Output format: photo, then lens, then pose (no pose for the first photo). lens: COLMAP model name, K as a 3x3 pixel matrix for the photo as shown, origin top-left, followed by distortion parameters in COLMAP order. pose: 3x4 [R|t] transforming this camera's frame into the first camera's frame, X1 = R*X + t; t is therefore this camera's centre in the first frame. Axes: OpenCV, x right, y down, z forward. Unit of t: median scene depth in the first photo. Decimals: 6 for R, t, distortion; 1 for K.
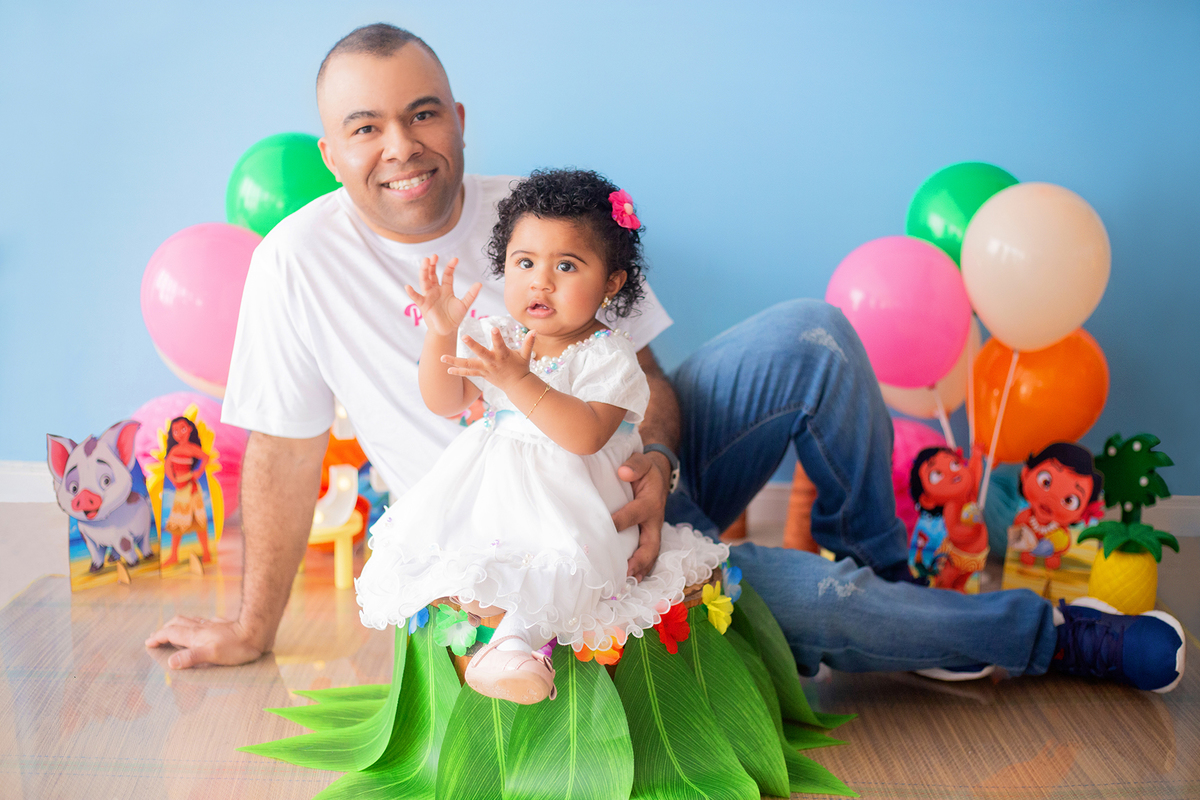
lens RADIAL K [[1747.1, 0, 594.2], [0, 1747.1, 397.0], [0, 0, 1]] dist [-0.123523, 0.000000]
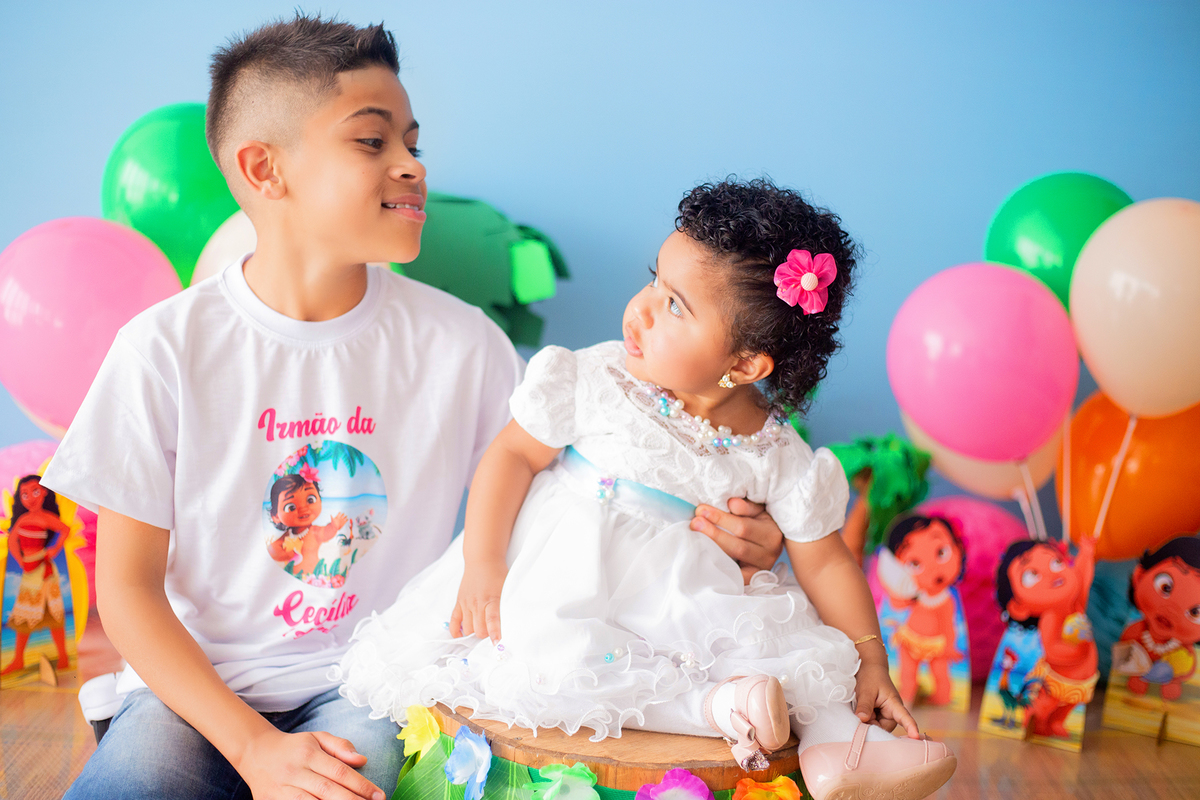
lens RADIAL K [[1747.1, 0, 598.9], [0, 1747.1, 406.9], [0, 0, 1]] dist [-0.123523, 0.000000]
pose [[0.997578, 0.026366, 0.064369, -0.043832], [-0.024984, 0.999442, -0.022176, -0.008066], [-0.064917, 0.020514, 0.997680, 0.246483]]
